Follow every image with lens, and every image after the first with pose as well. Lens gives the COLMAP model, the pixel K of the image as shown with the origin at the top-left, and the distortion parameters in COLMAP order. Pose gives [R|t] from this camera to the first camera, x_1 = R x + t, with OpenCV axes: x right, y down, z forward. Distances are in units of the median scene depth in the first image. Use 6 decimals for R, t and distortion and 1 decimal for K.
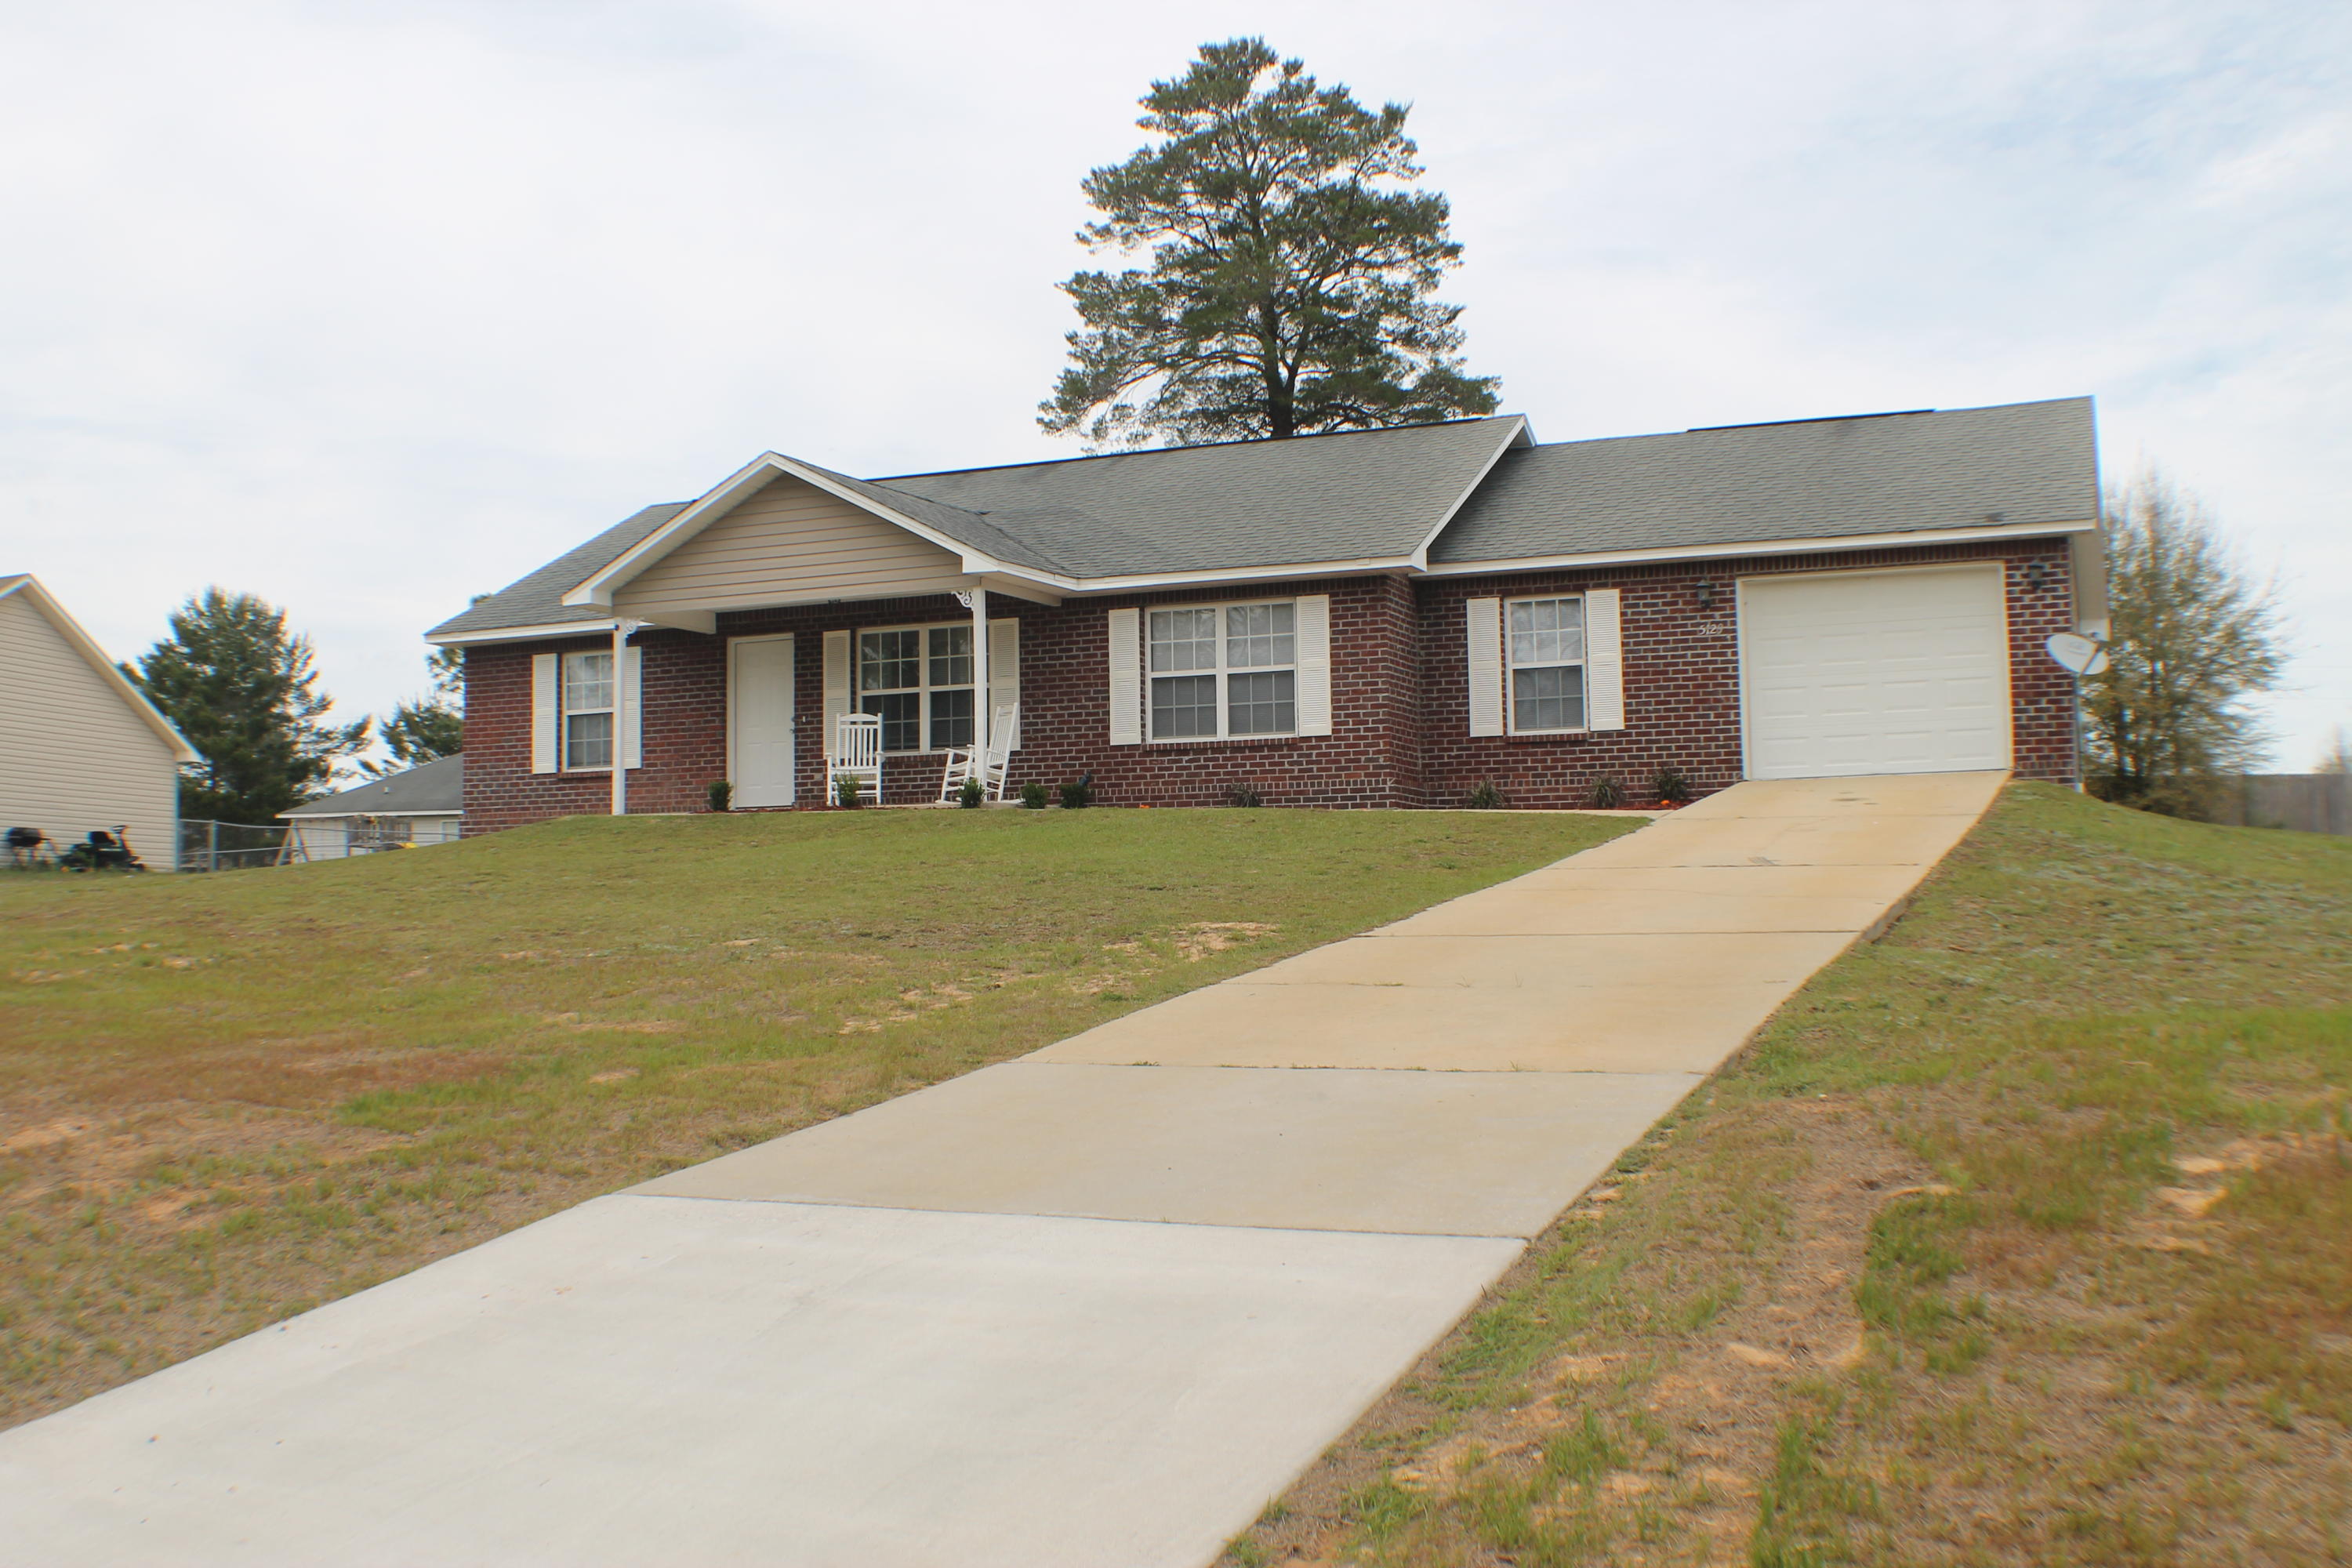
lens RADIAL K [[2359.0, 0, 1180.6], [0, 2359.0, 811.3], [0, 0, 1]] dist [-0.213707, 0.102604]
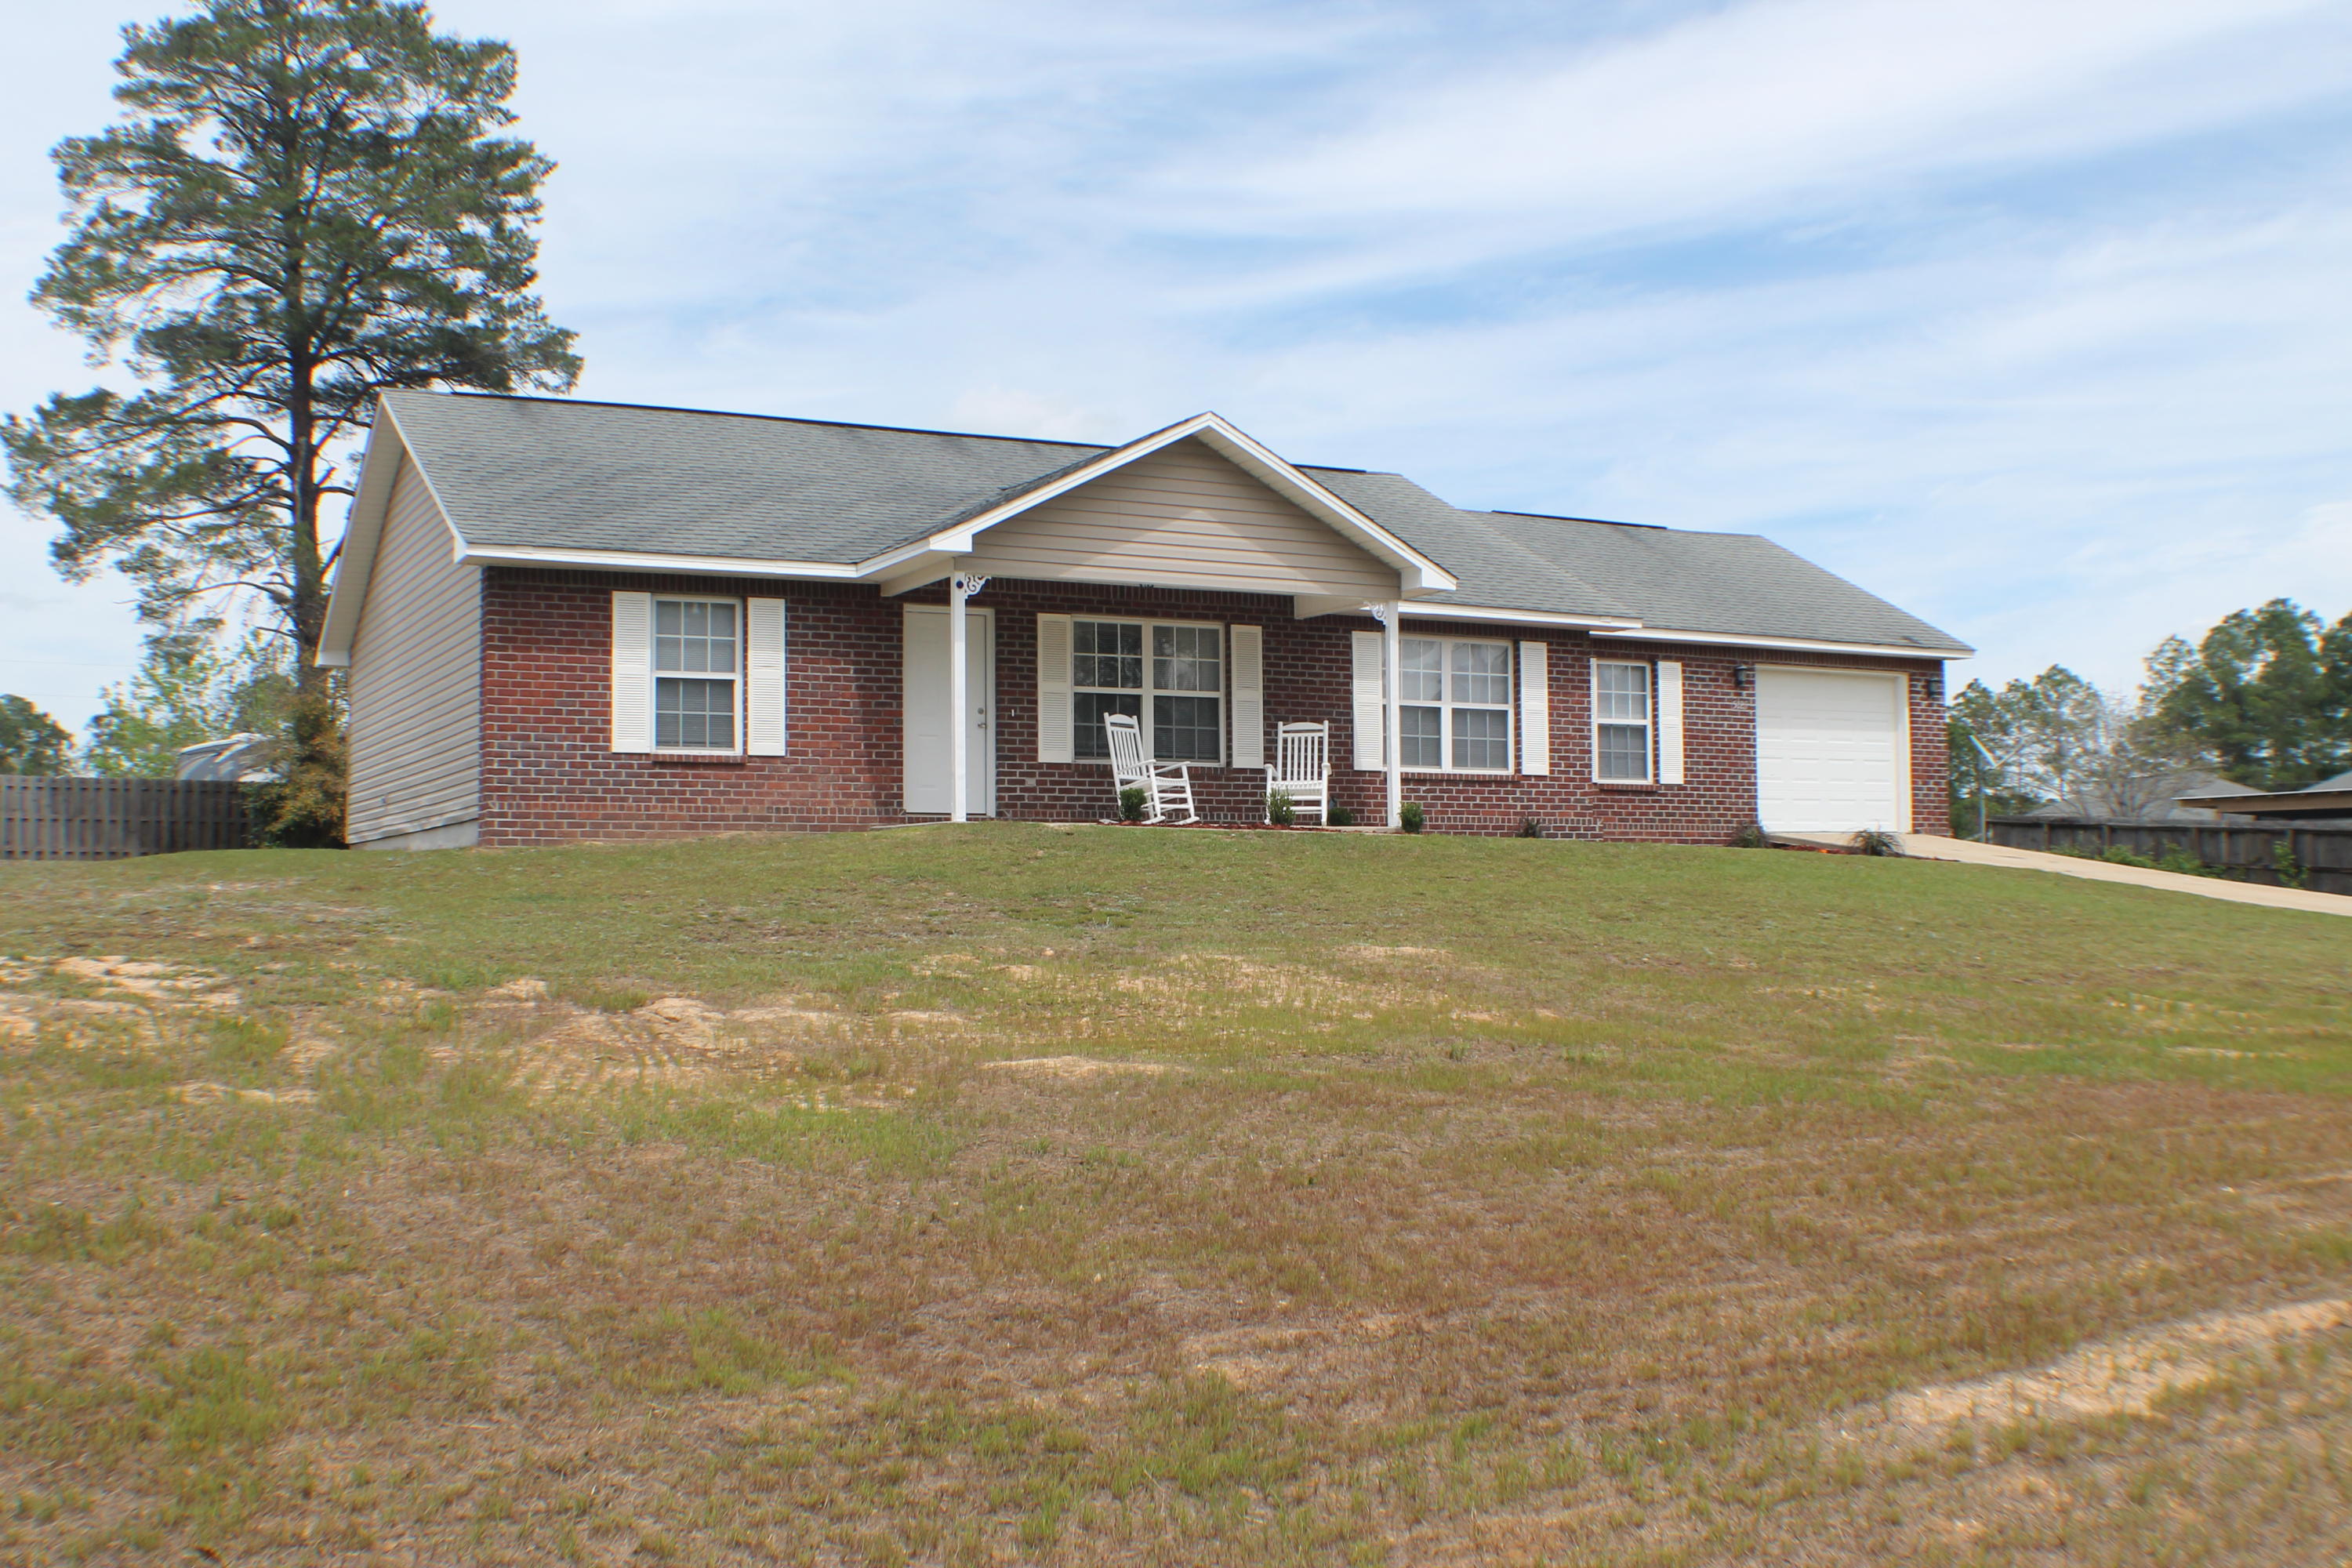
lens RADIAL K [[2359.0, 0, 1180.6], [0, 2359.0, 811.3], [0, 0, 1]] dist [-0.213707, 0.102604]
pose [[0.625170, 0.041889, 0.779364, -0.797957], [-0.039223, 0.998983, -0.022230, 0.012898], [-0.779502, -0.016671, 0.626177, 0.428083]]
